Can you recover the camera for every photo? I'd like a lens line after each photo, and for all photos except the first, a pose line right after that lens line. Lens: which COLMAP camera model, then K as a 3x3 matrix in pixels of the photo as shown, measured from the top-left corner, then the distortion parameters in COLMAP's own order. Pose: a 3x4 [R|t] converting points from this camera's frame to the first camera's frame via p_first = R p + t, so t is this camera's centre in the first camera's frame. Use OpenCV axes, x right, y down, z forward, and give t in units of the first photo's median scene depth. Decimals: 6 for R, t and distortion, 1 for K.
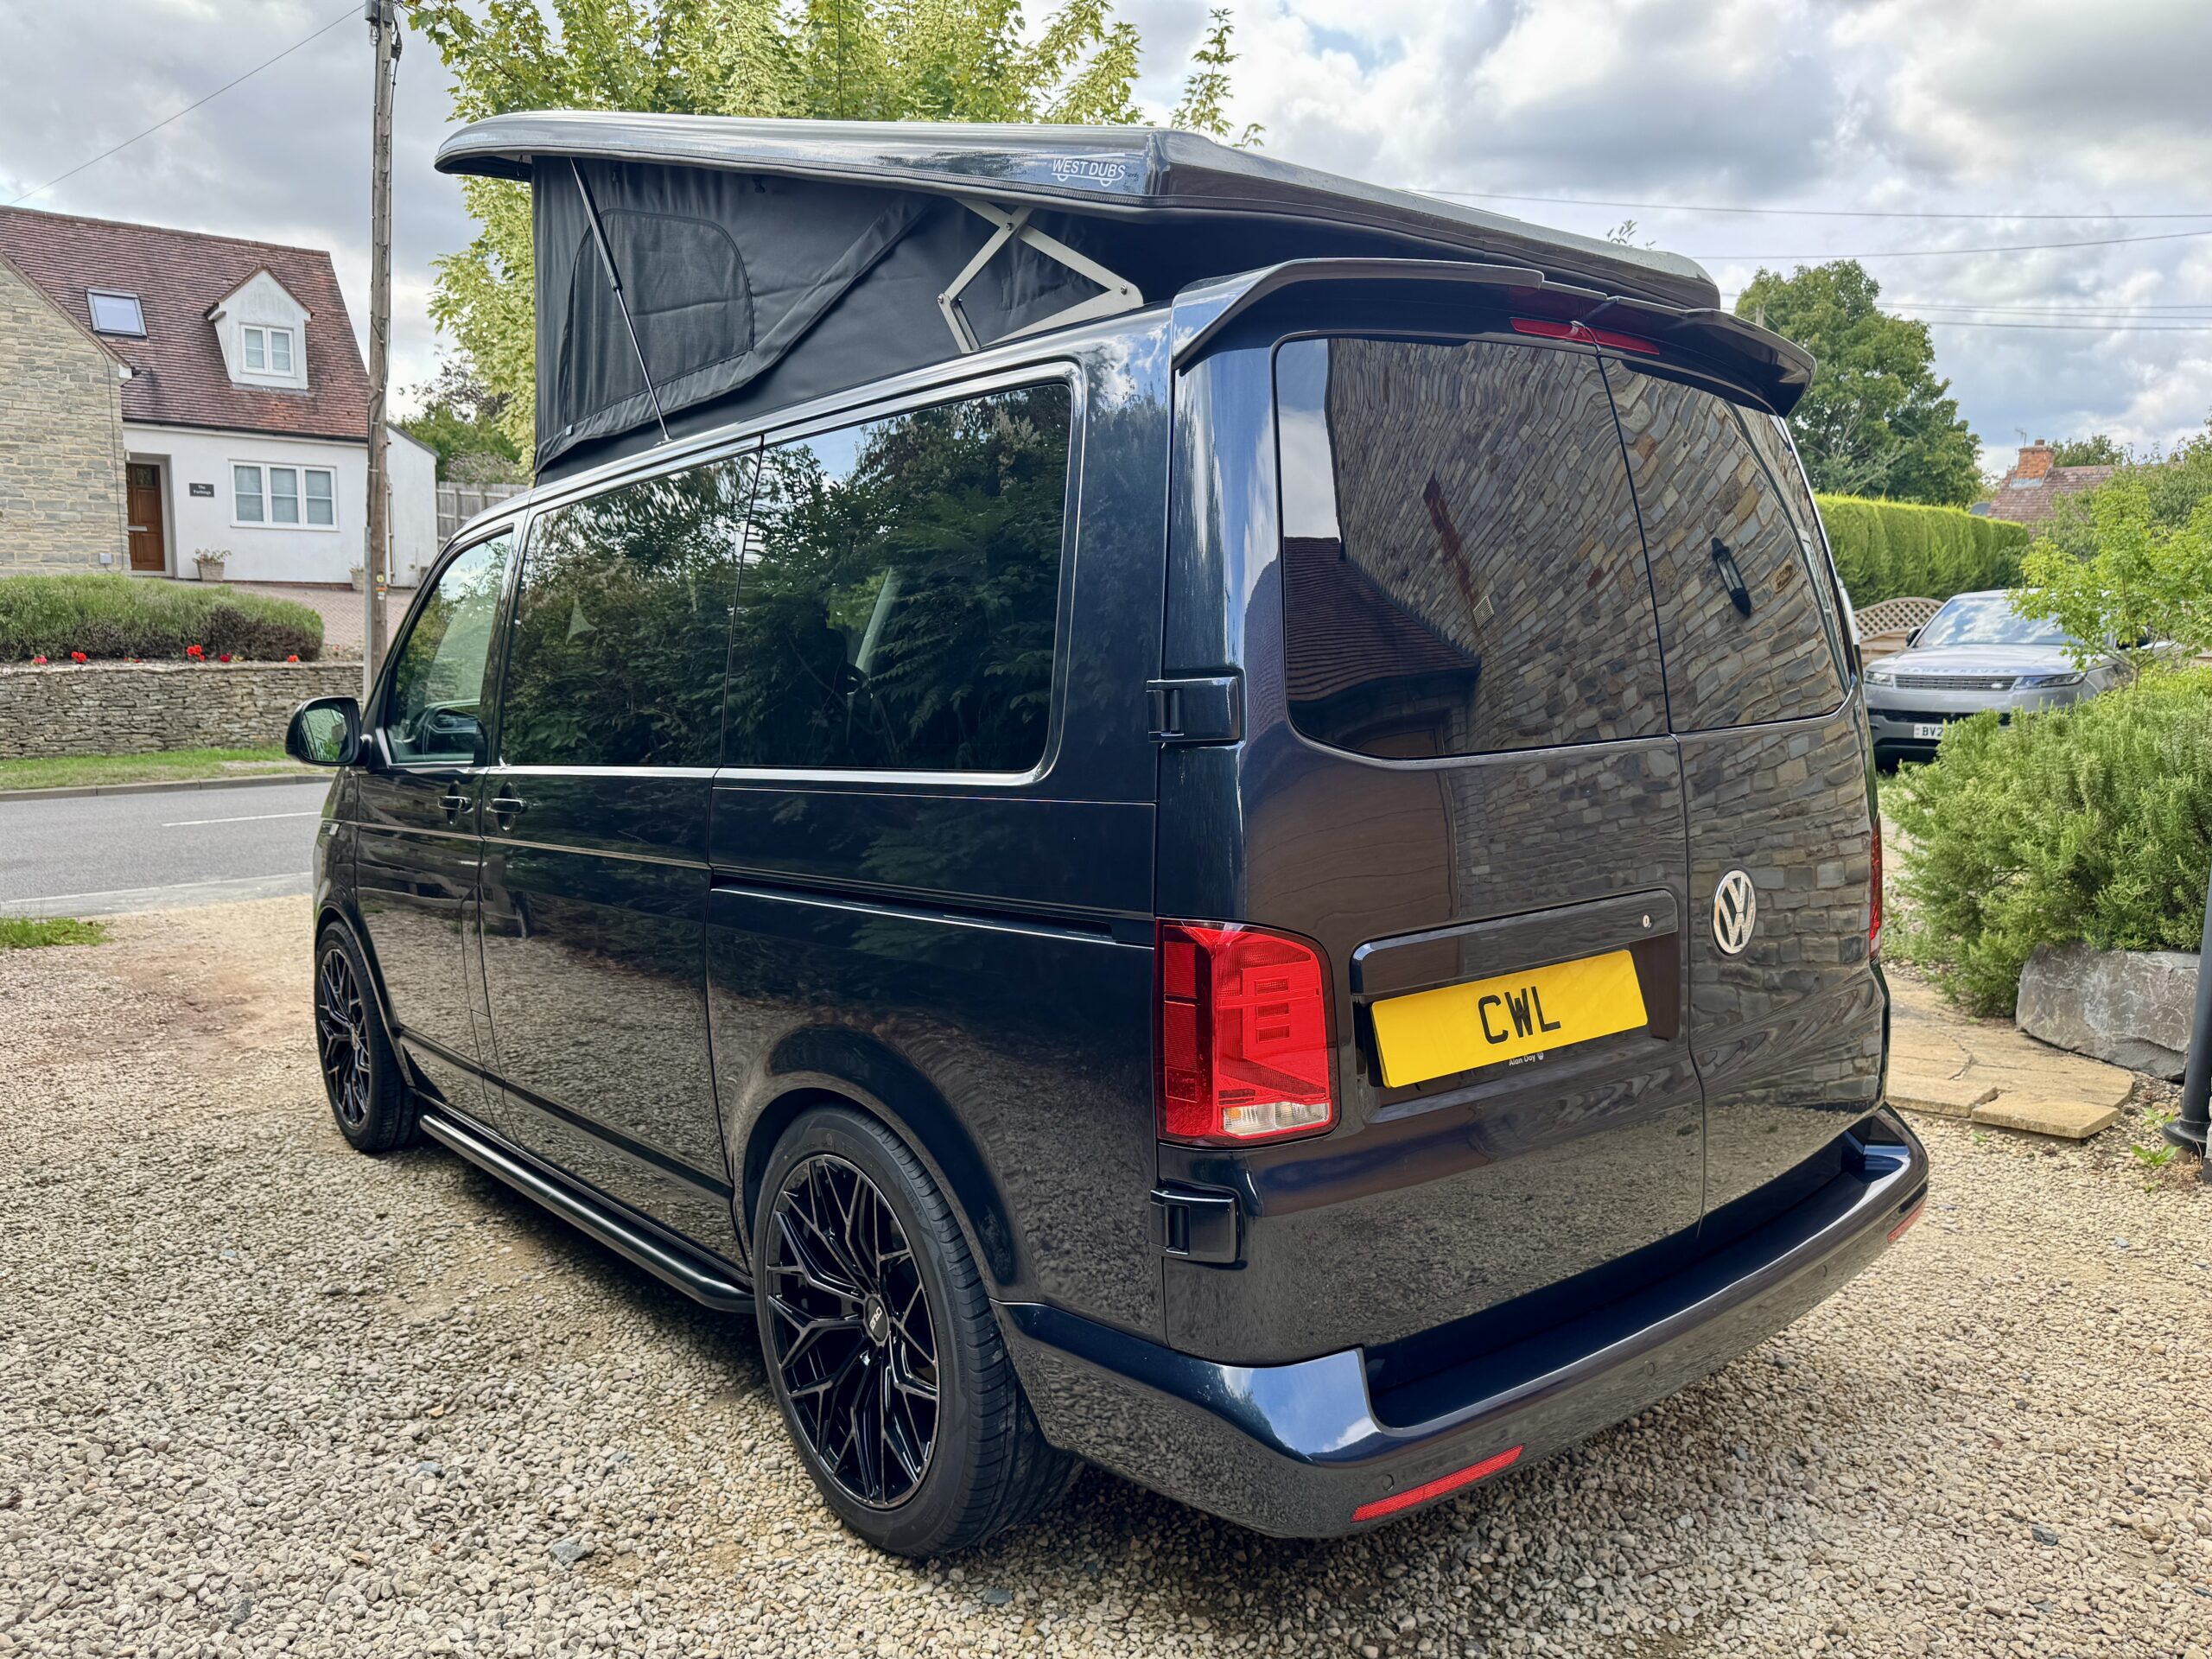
lens RADIAL K [[1638.0, 0, 1111.3], [0, 1638.0, 825.2], [0, 0, 1]] dist [-0.004696, -0.002889]
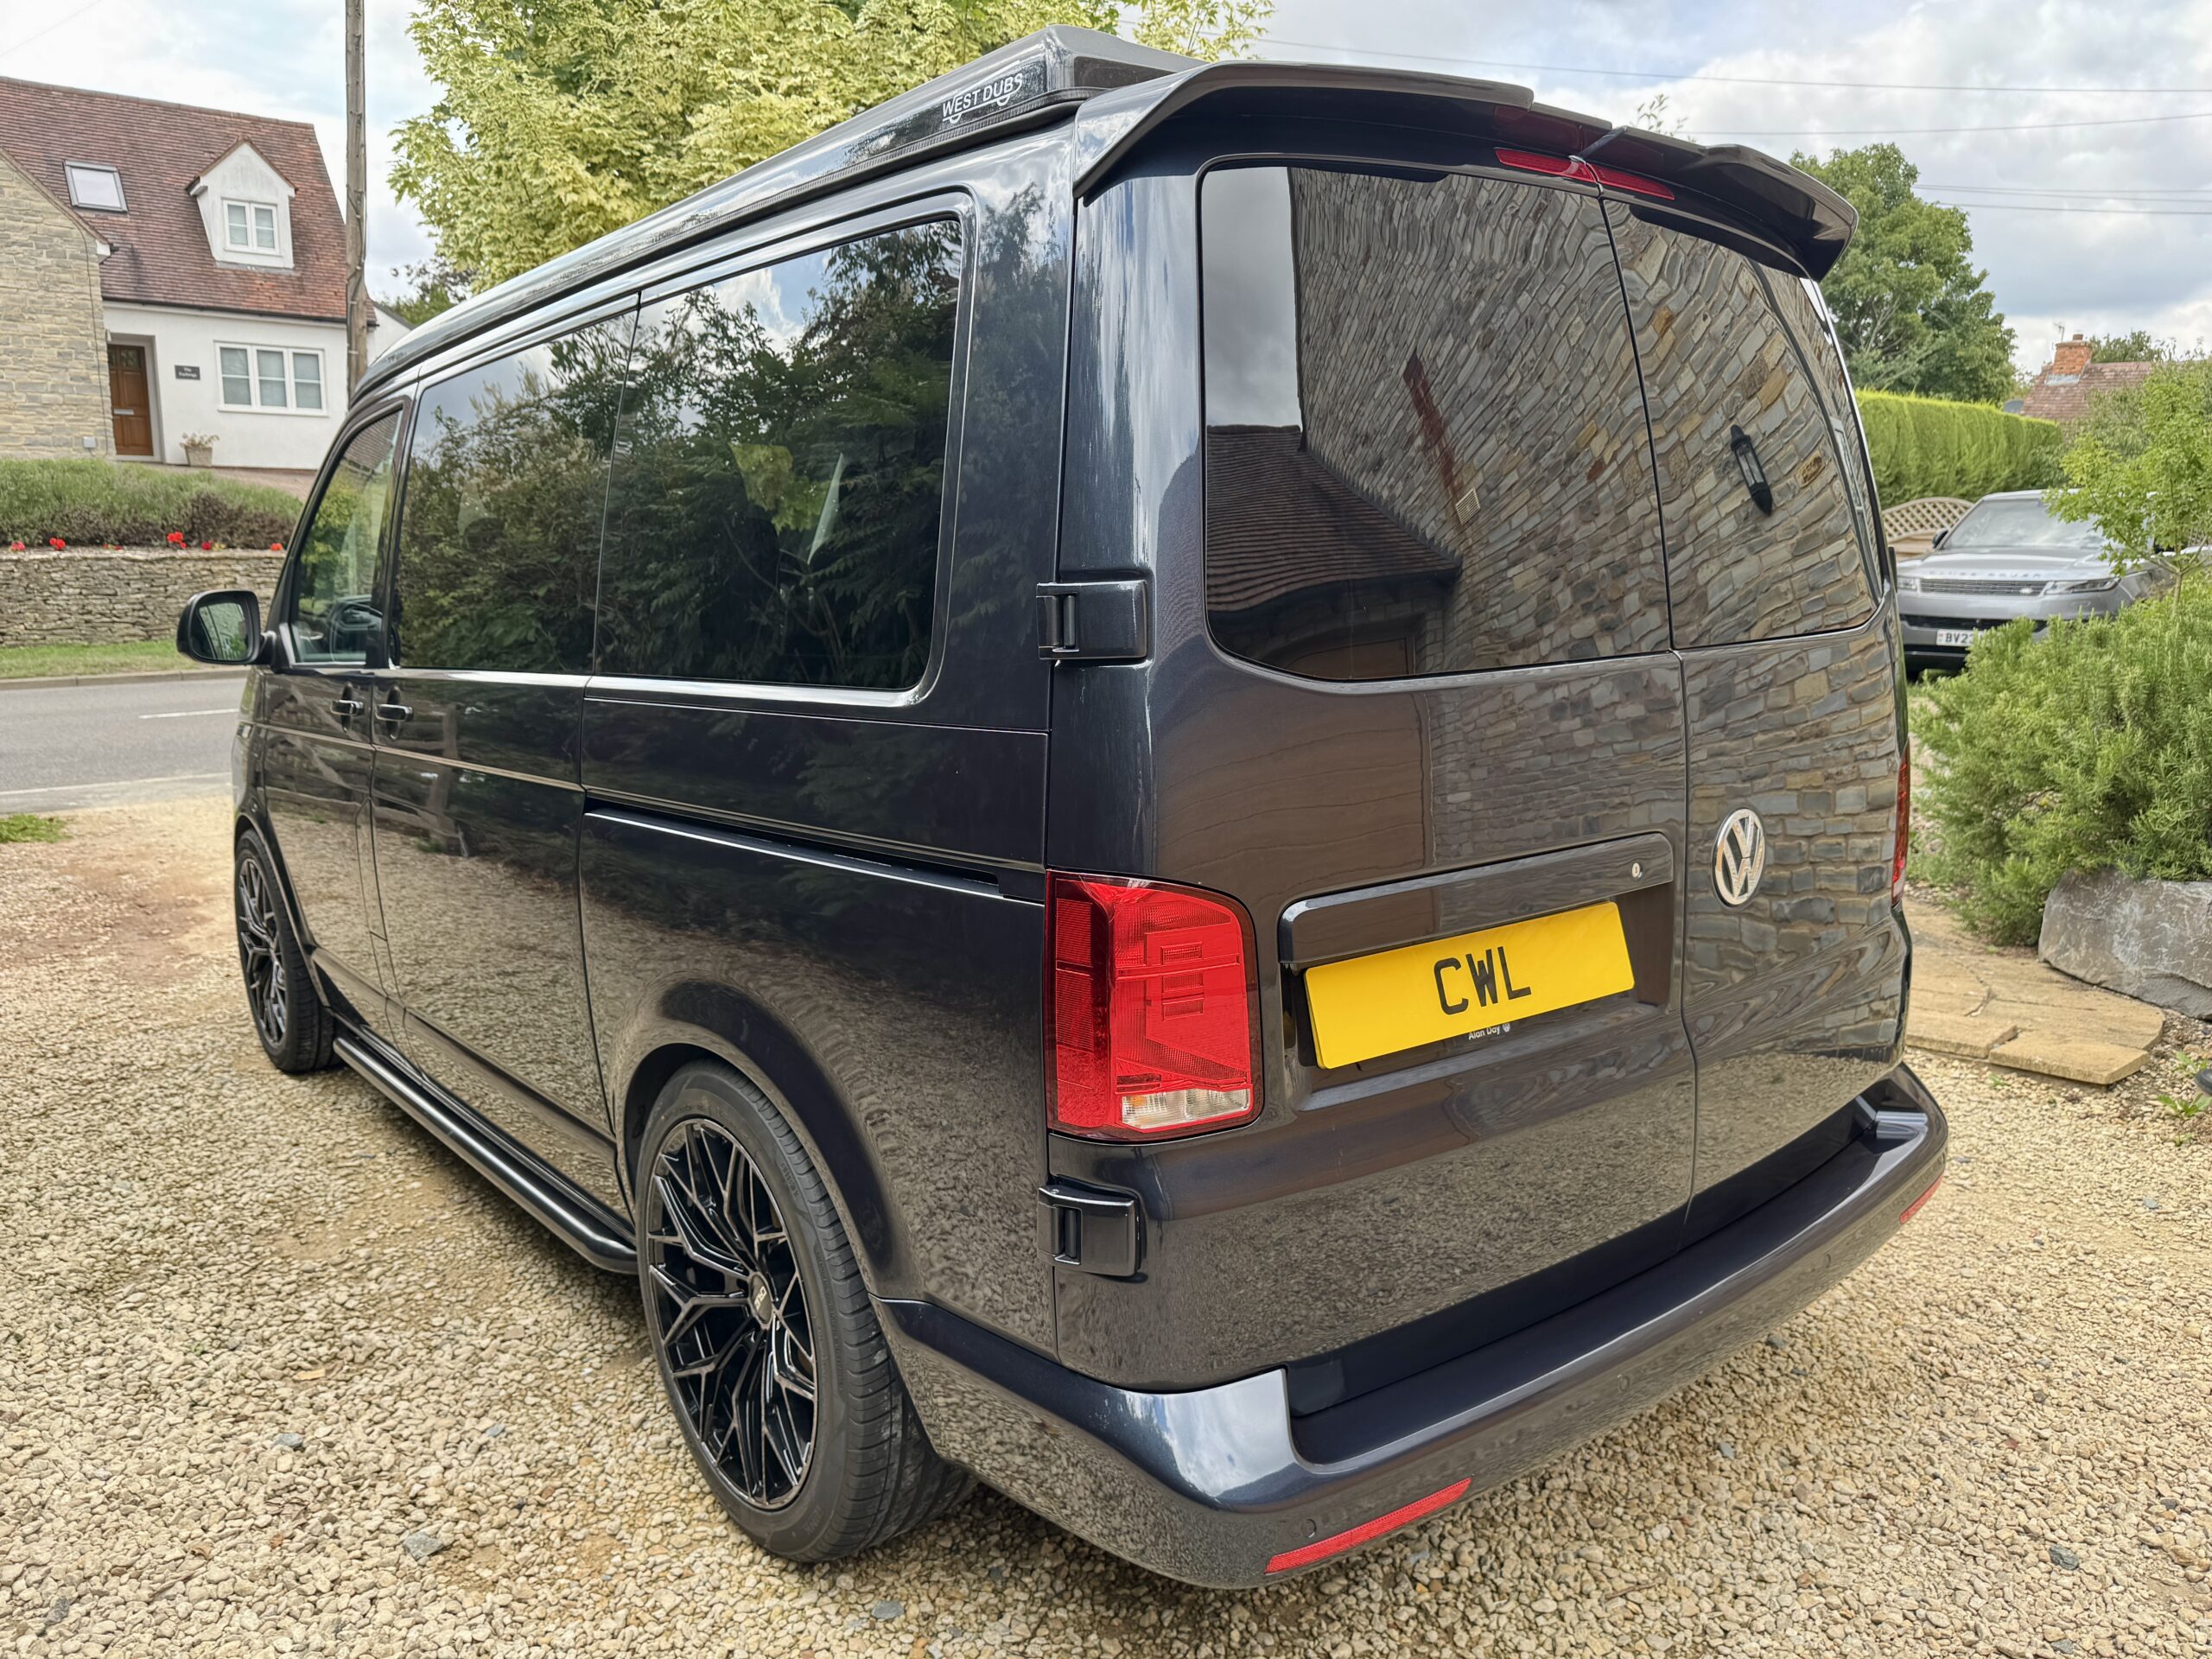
lens RADIAL K [[1592.1, 0, 1115.1], [0, 1592.1, 824.2], [0, 0, 1]] dist [0.002288, -0.009703]
pose [[0.999857, 0.010744, -0.013026, 0.049319], [-0.009845, 0.997688, 0.067243, -0.015075], [0.013718, -0.067105, 0.997652, 0.125937]]
